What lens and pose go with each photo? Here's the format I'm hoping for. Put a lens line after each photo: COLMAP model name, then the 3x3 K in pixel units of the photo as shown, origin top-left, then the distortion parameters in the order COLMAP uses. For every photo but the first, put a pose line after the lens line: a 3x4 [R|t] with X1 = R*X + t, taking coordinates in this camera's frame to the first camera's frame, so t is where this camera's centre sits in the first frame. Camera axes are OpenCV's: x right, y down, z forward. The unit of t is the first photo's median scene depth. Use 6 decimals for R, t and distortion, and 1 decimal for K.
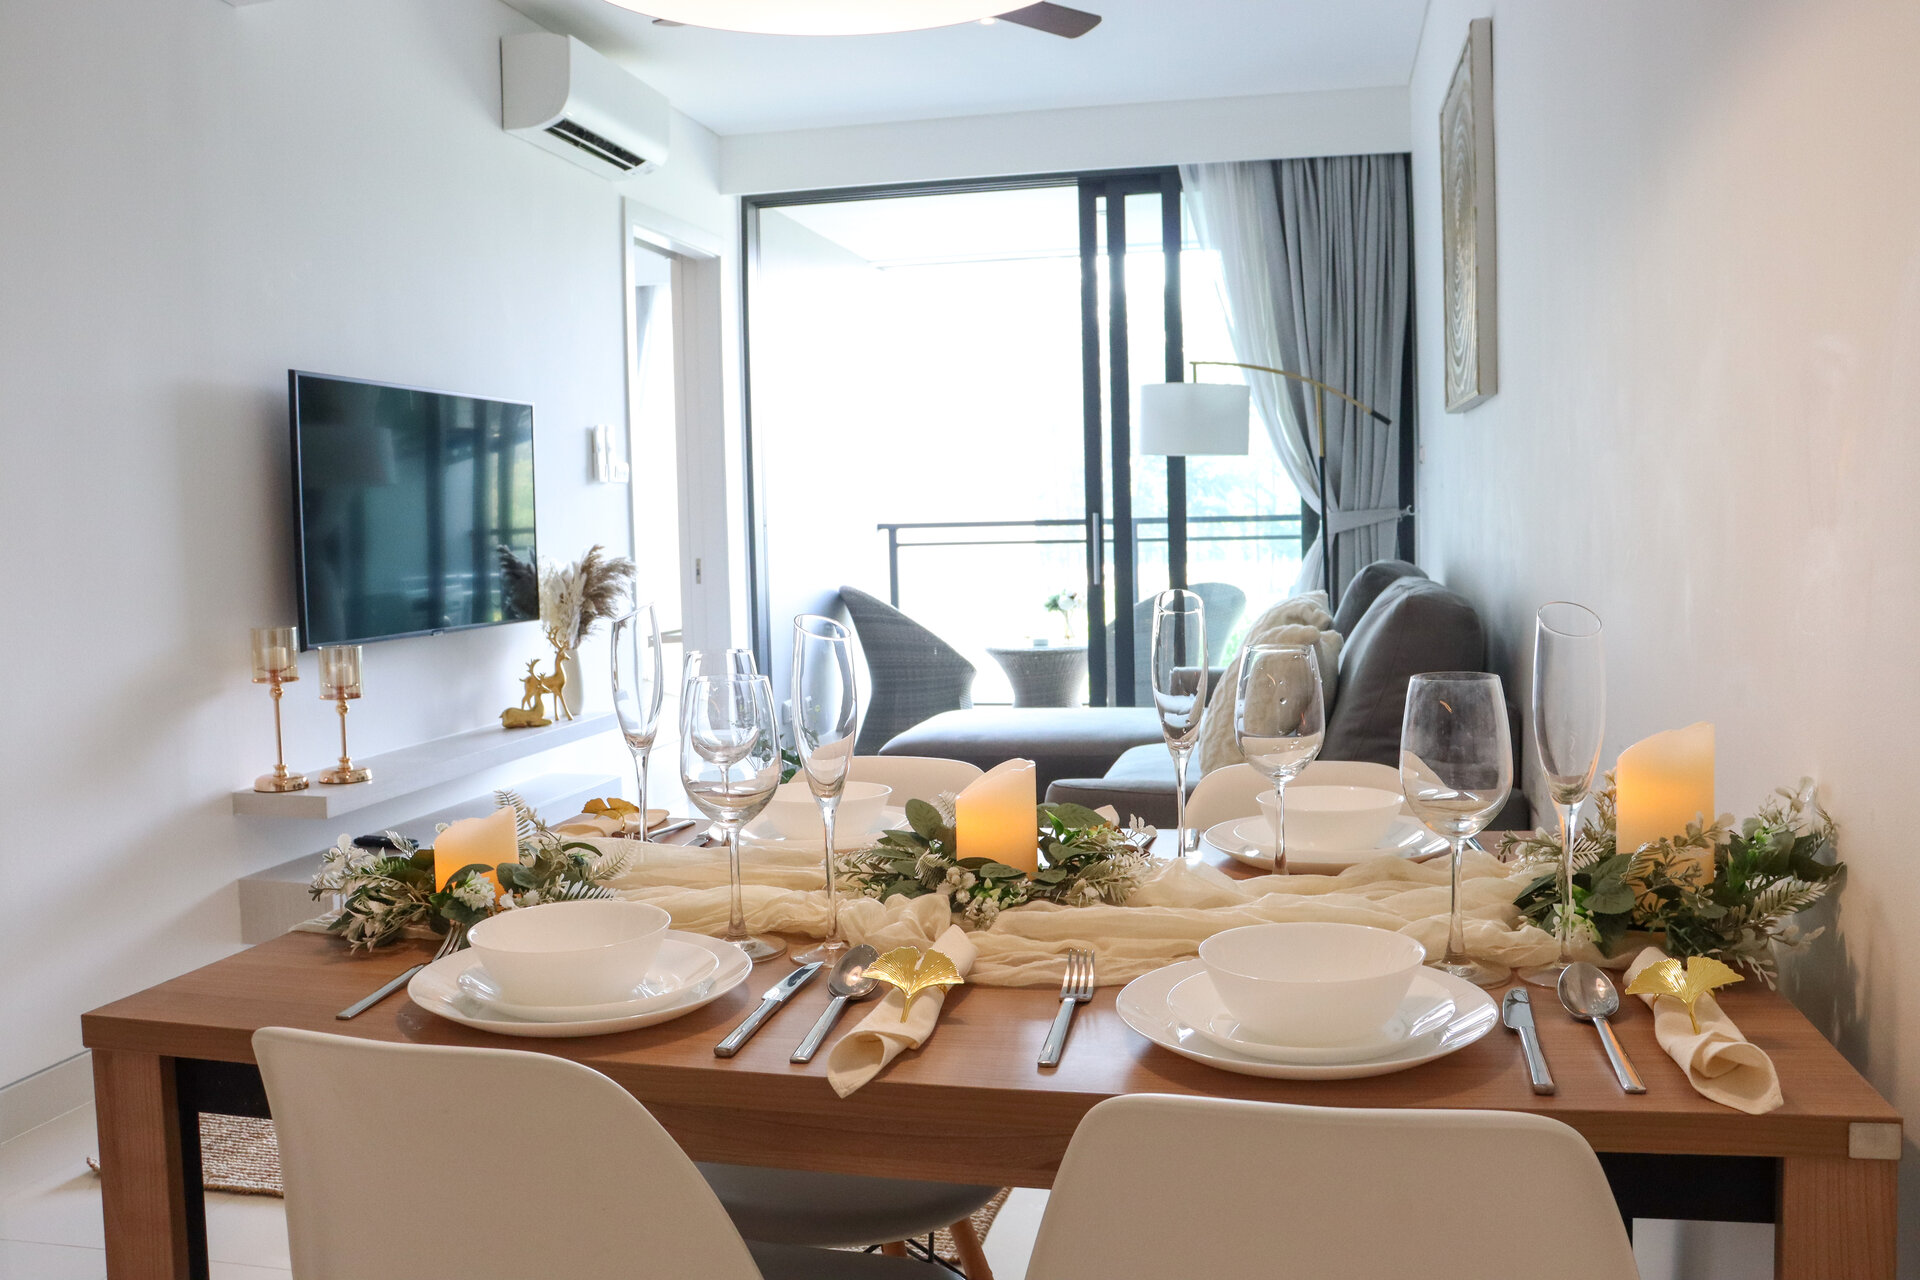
lens RADIAL K [[1621.1, 0, 962.4], [0, 1621.1, 651.2], [0, 0, 1]] dist [-0.168300, 0.163547]
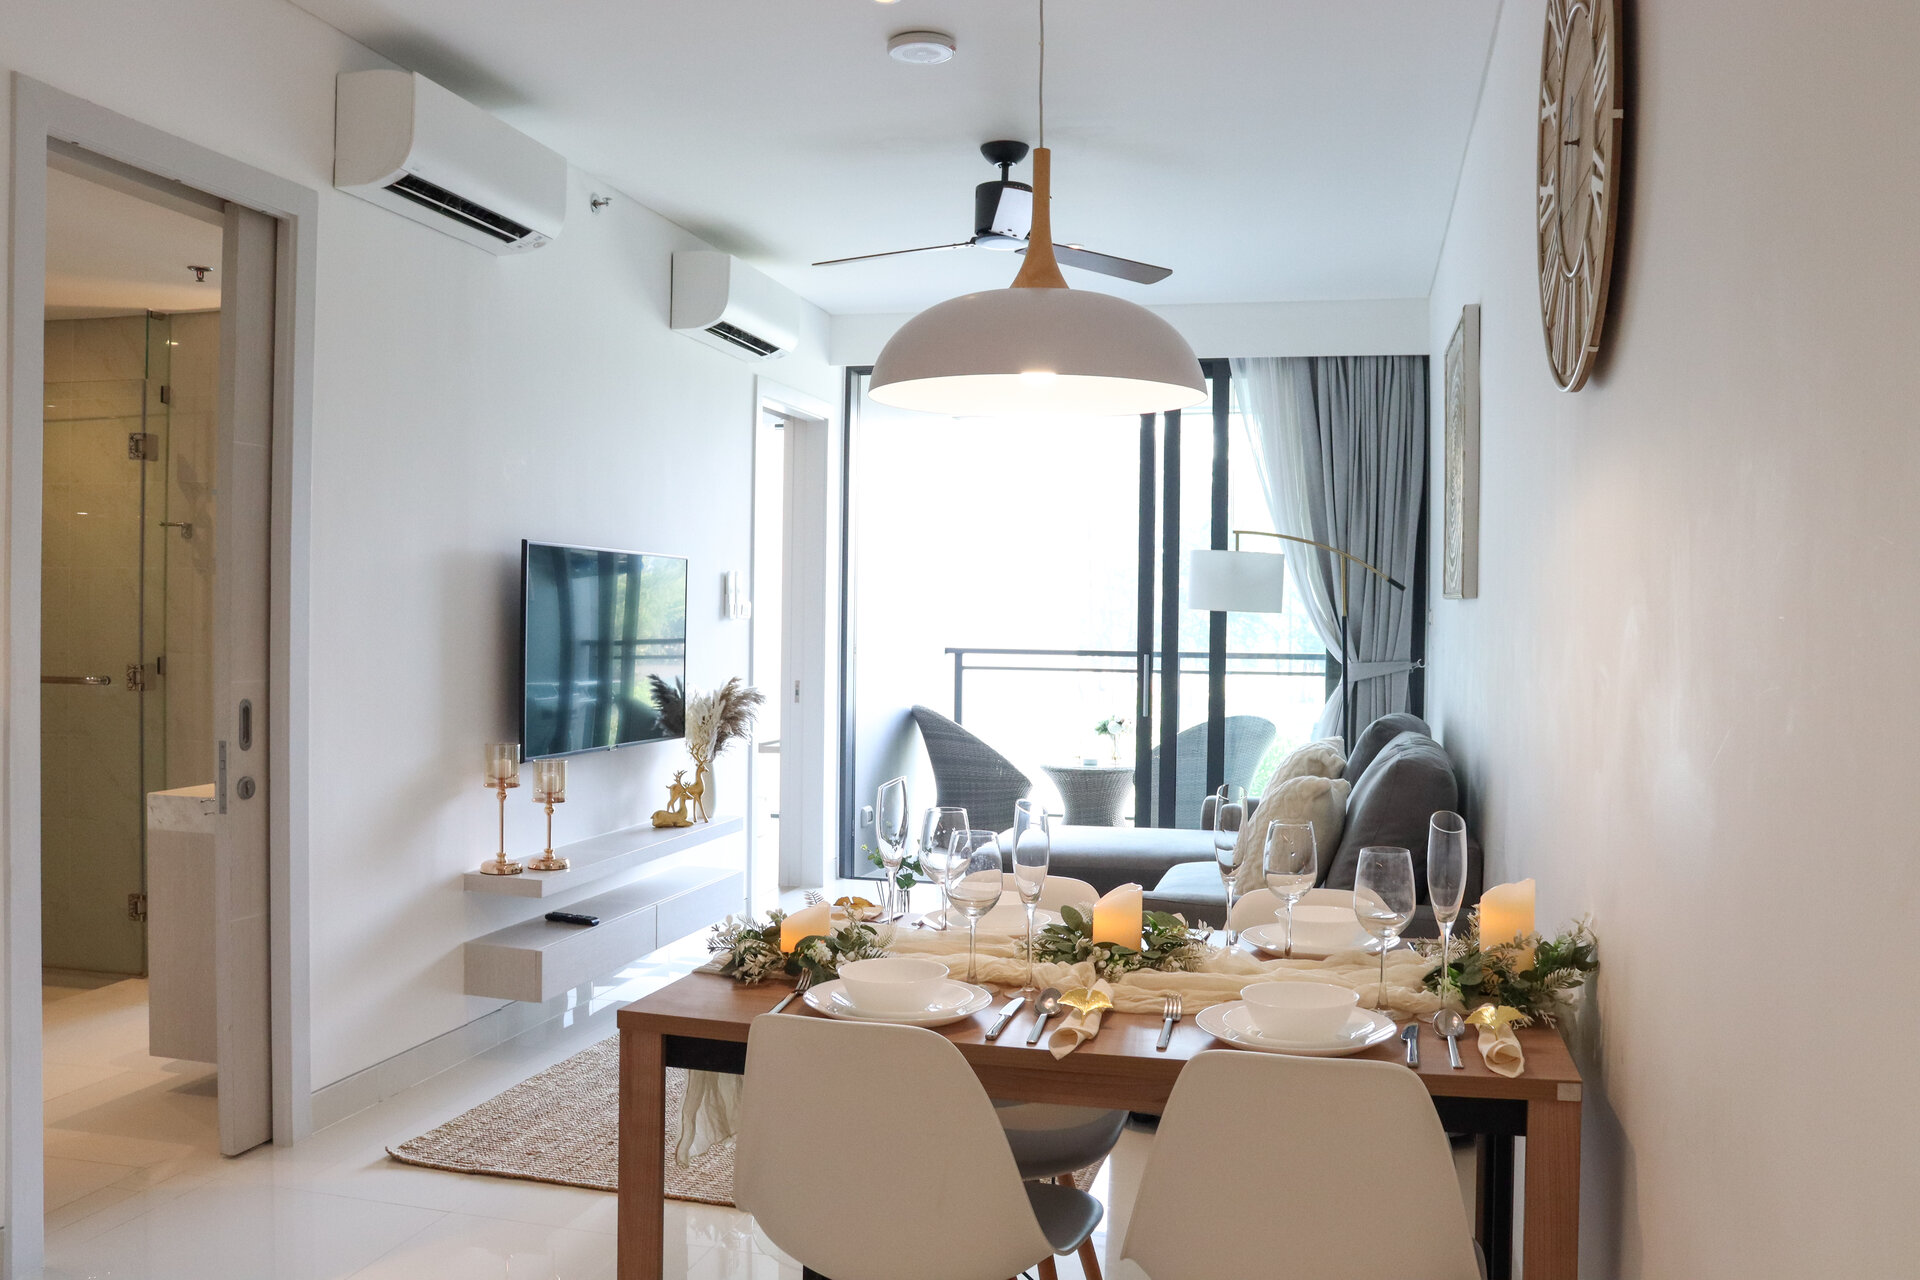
lens RADIAL K [[1634.1, 0, 960.0], [0, 1634.1, 640.0], [0, 0, 1]] dist [-0.171648, 0.119371]
pose [[0.999094, 0.037478, -0.020189, -0.037176], [-0.038720, 0.997124, -0.065144, -0.021314], [0.017689, 0.065867, 0.997672, -0.215809]]
